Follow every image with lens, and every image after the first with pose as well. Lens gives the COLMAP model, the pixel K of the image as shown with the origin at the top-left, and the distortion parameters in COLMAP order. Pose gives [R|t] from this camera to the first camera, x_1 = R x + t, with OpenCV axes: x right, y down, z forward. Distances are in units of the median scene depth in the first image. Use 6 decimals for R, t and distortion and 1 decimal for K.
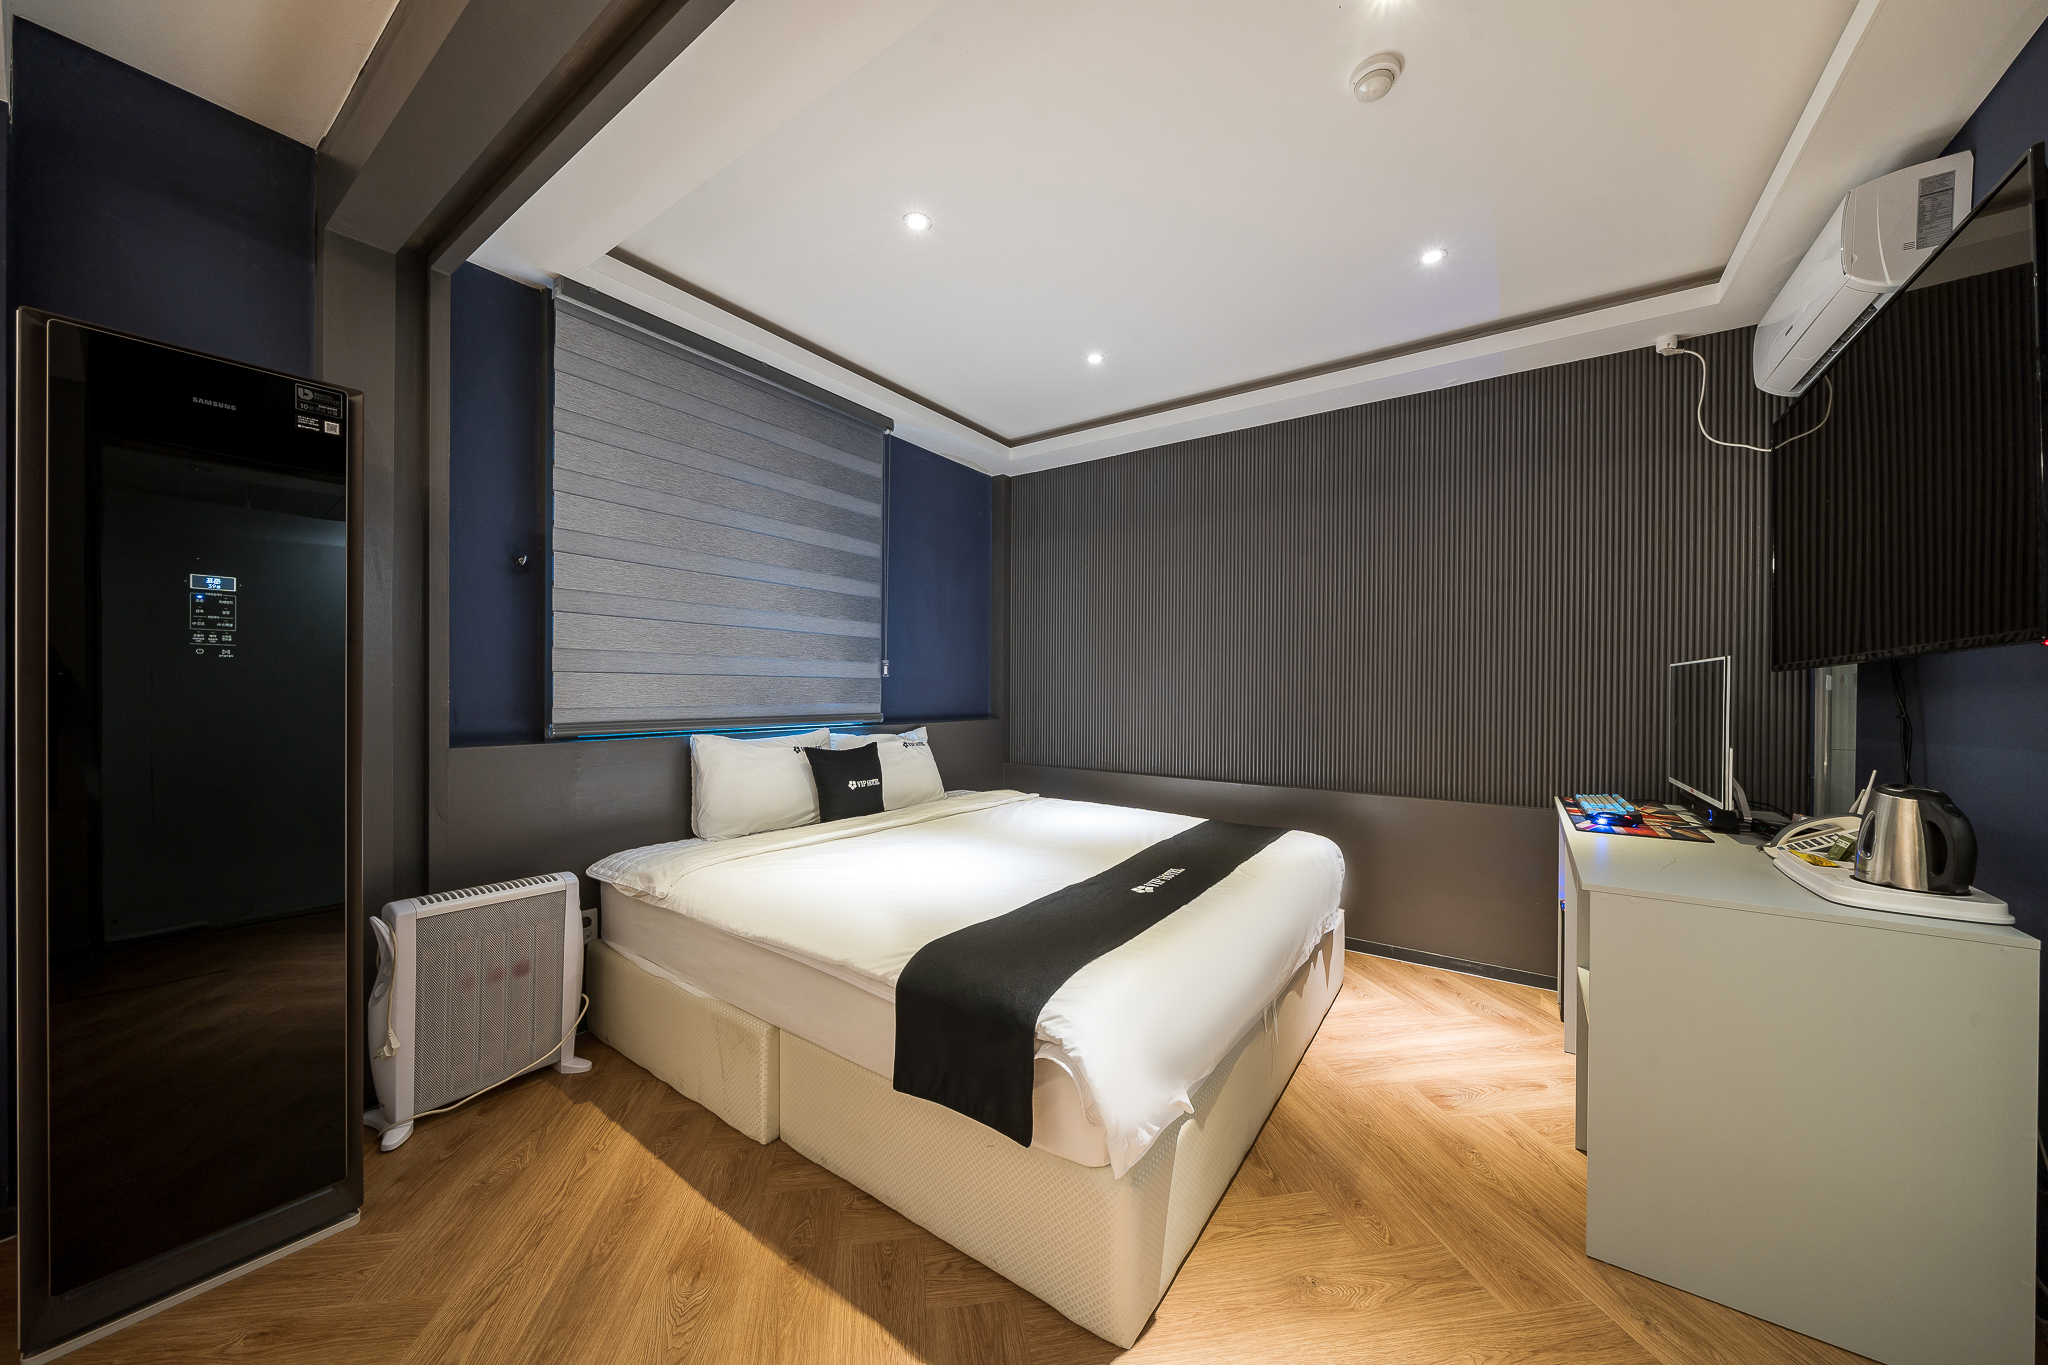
lens RADIAL K [[697.3, 0, 1005.6], [0, 697.3, 689.1], [0, 0, 1]] dist [0.000624, -0.000019]
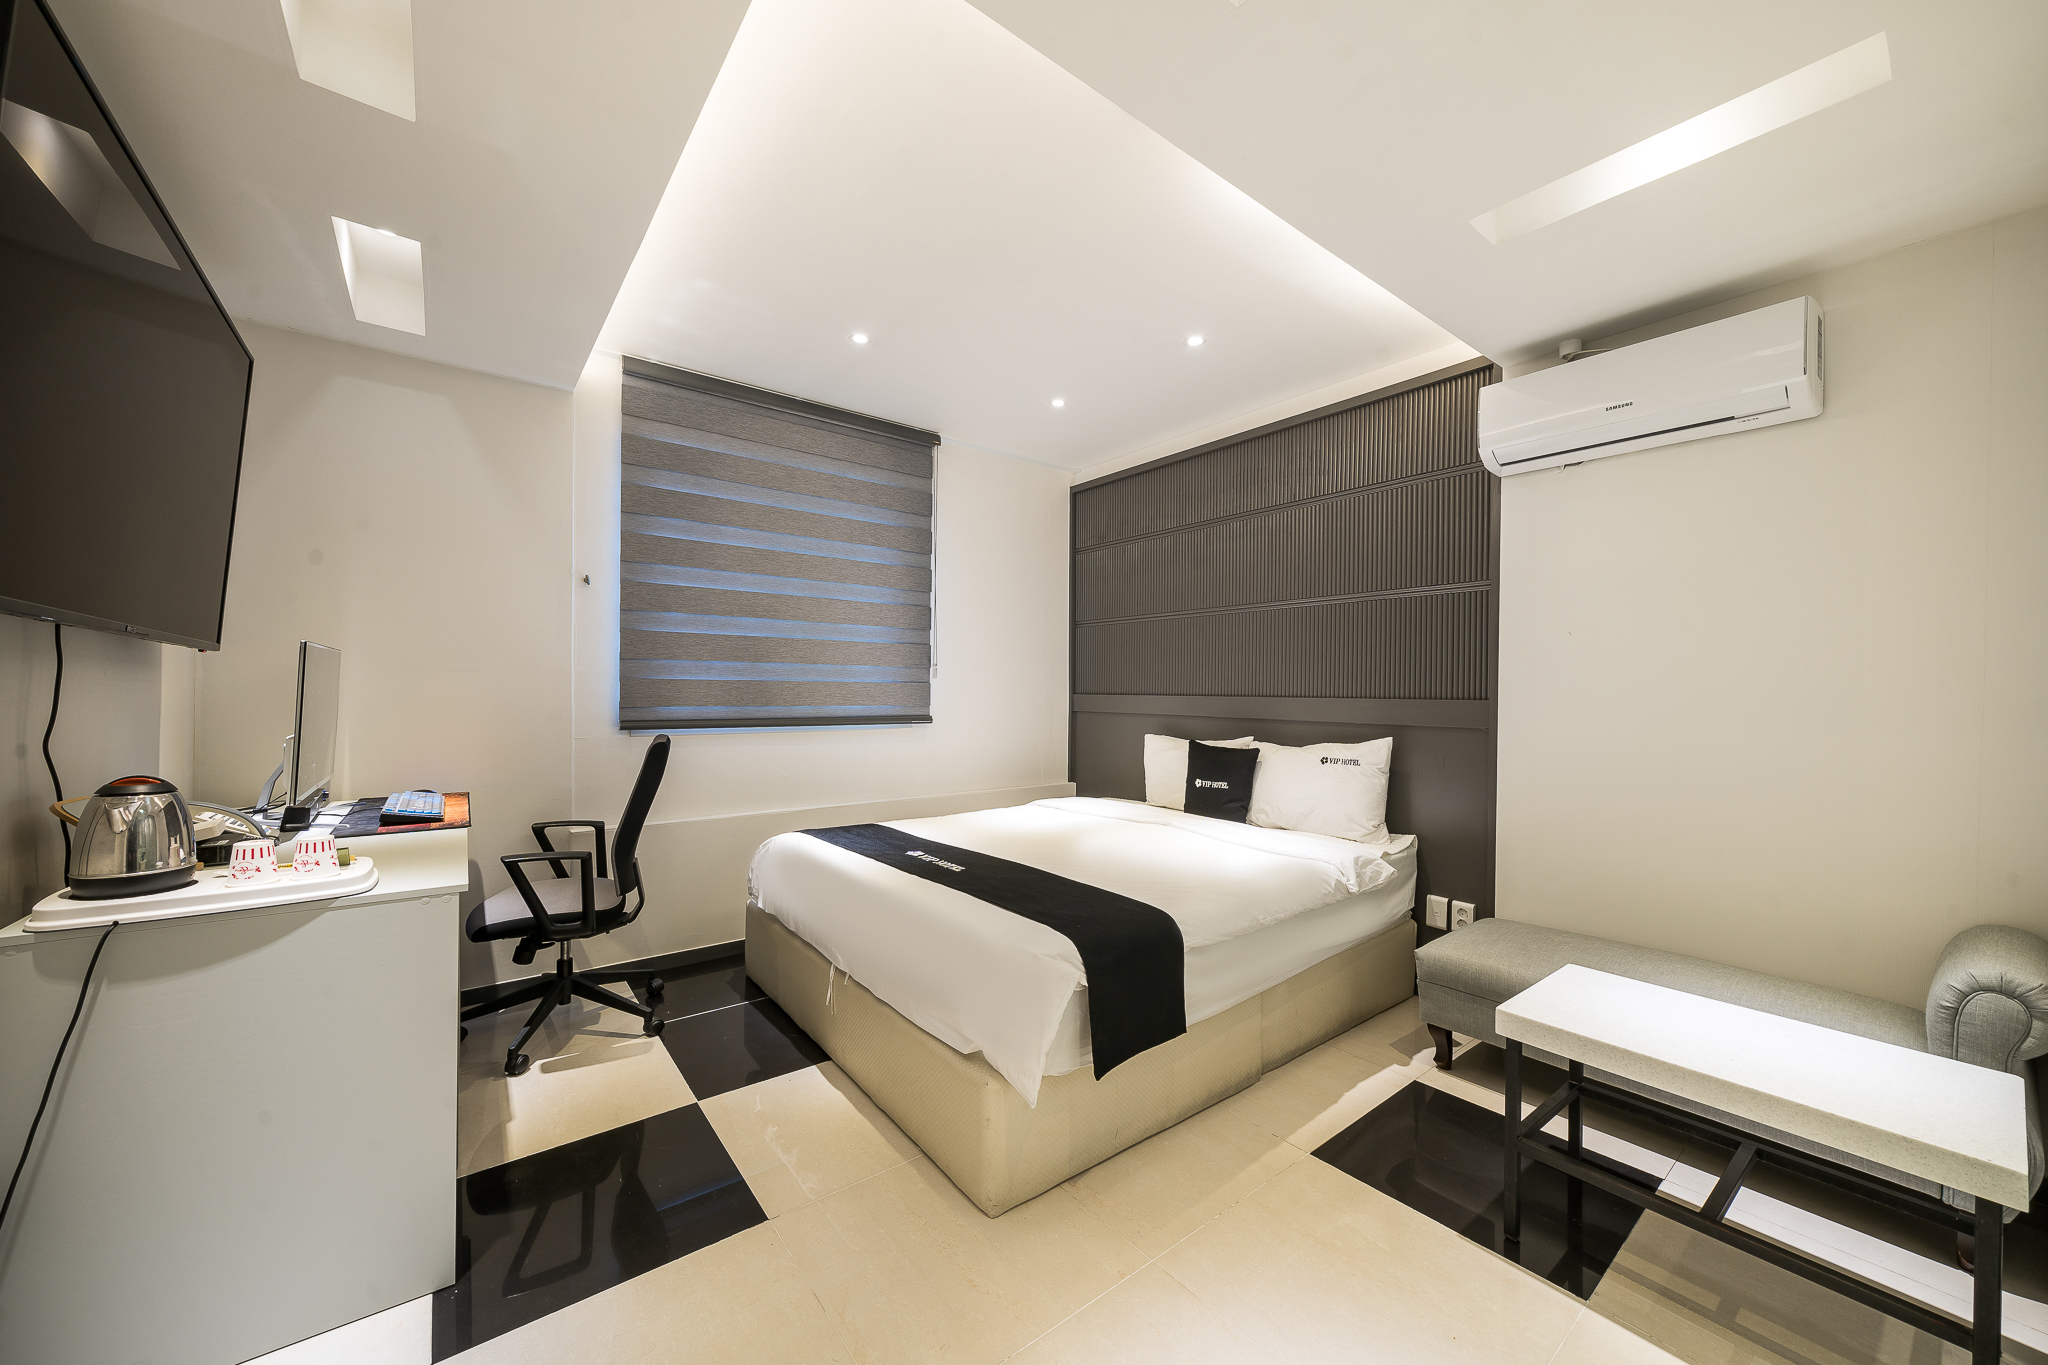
lens RADIAL K [[727.5, 0, 1014.5], [0, 727.5, 683.5], [0, 0, 1]] dist [0.012831, 0.000043]
pose [[-0.282012, -0.023070, -0.959133, 0.998455], [-0.012044, 0.999717, -0.020505, 0.012707], [0.959335, 0.005769, -0.282210, 1.112903]]
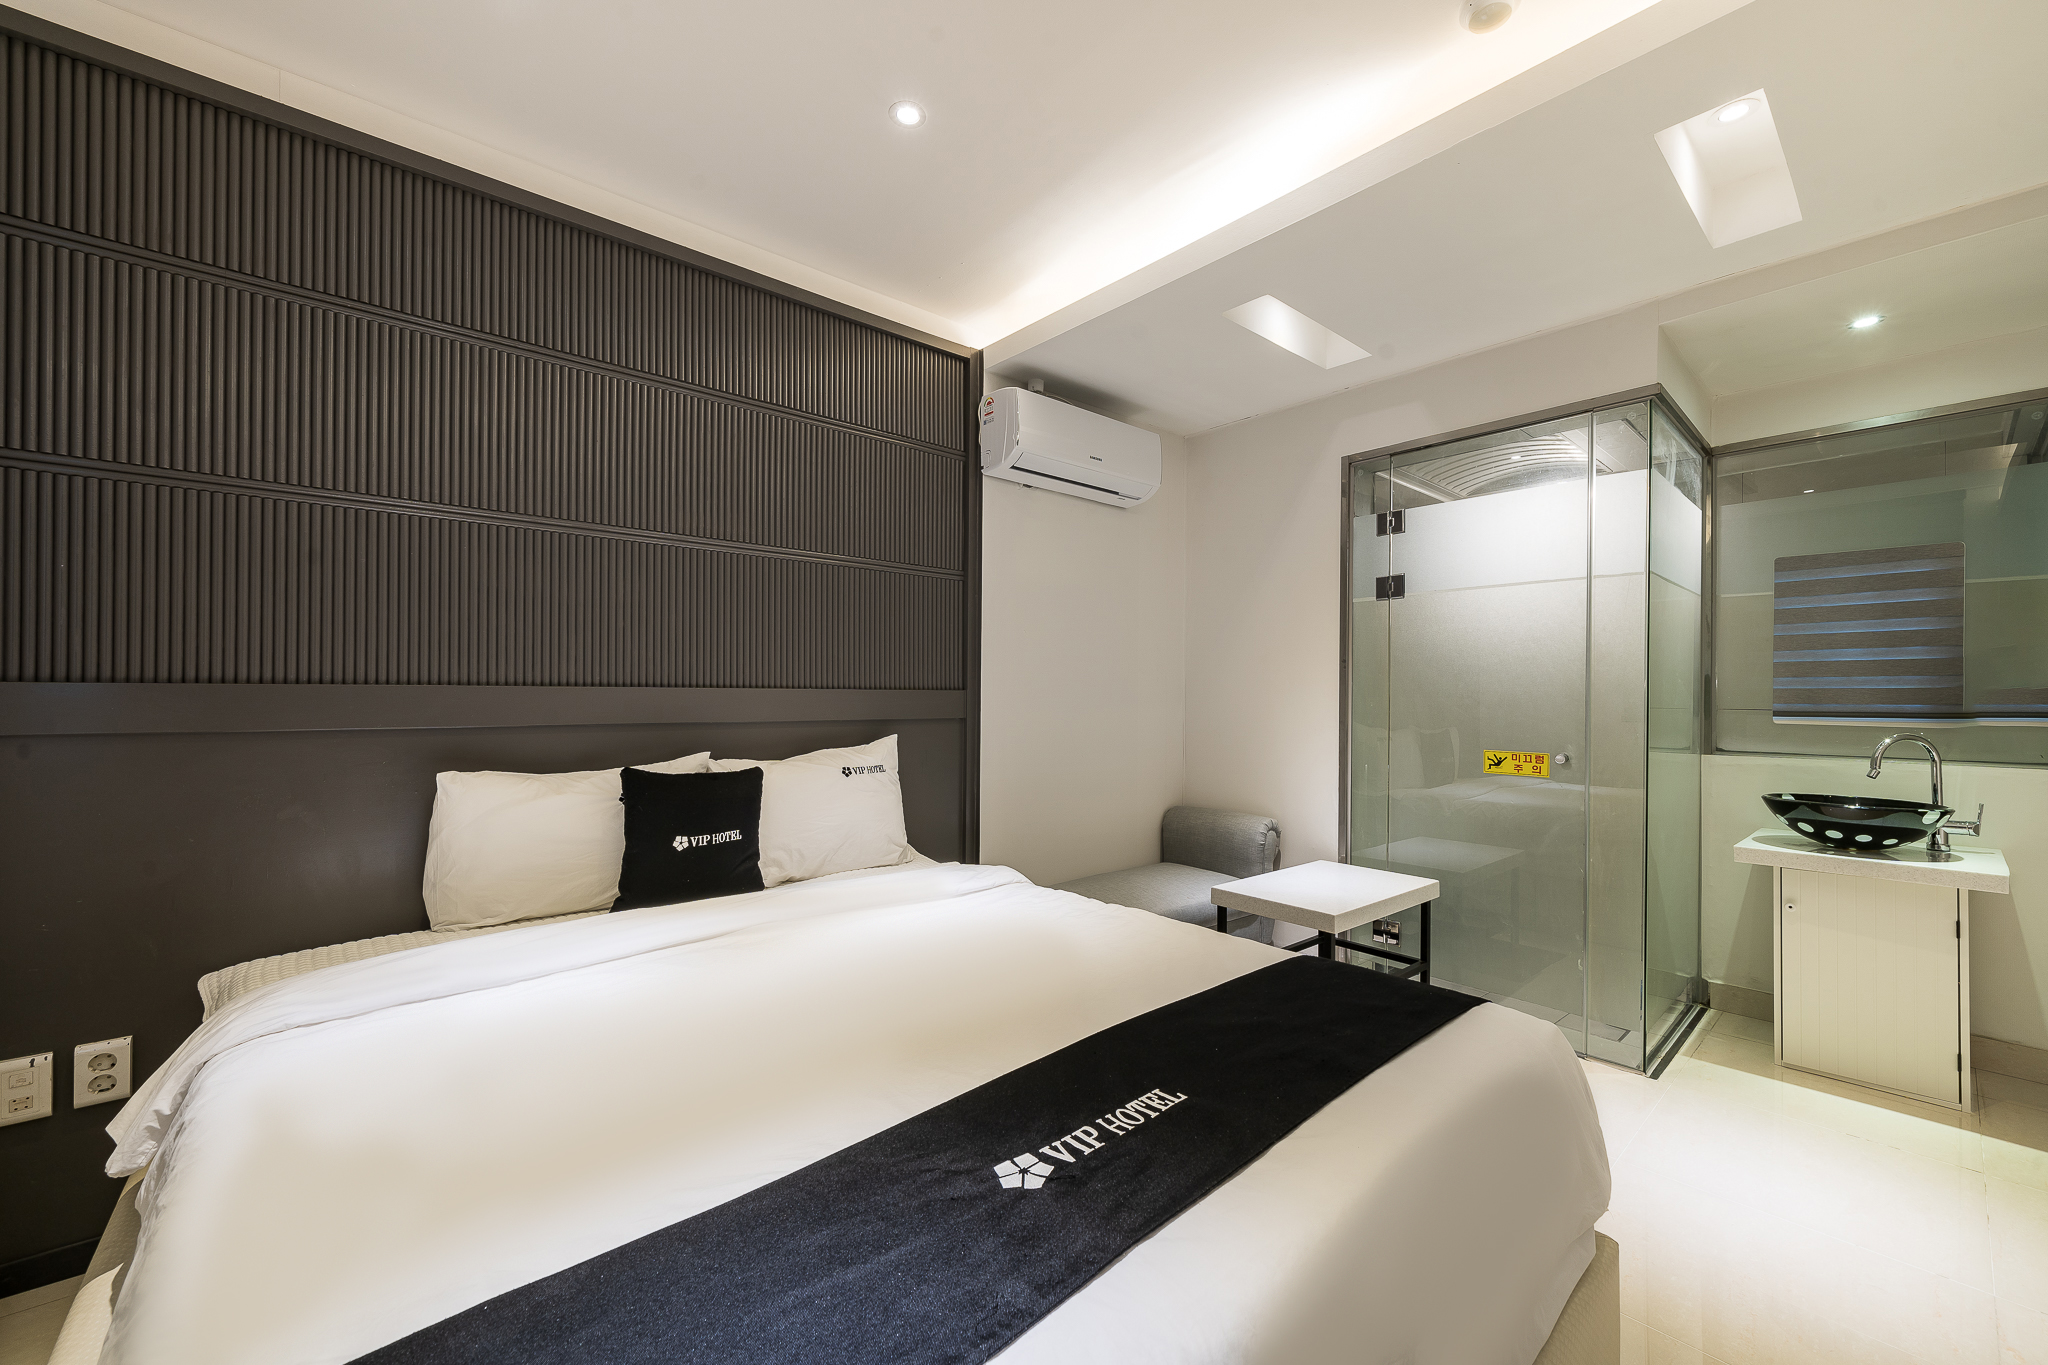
lens RADIAL K [[813.6, 0, 1019.9], [0, 813.6, 681.9], [0, 0, 1]] dist [0.002762, 0.000049]
pose [[0.972152, -0.010331, -0.234122, 0.224026], [0.006429, 0.999827, -0.017426, 0.016383], [0.234262, 0.015436, 0.972051, 0.408394]]
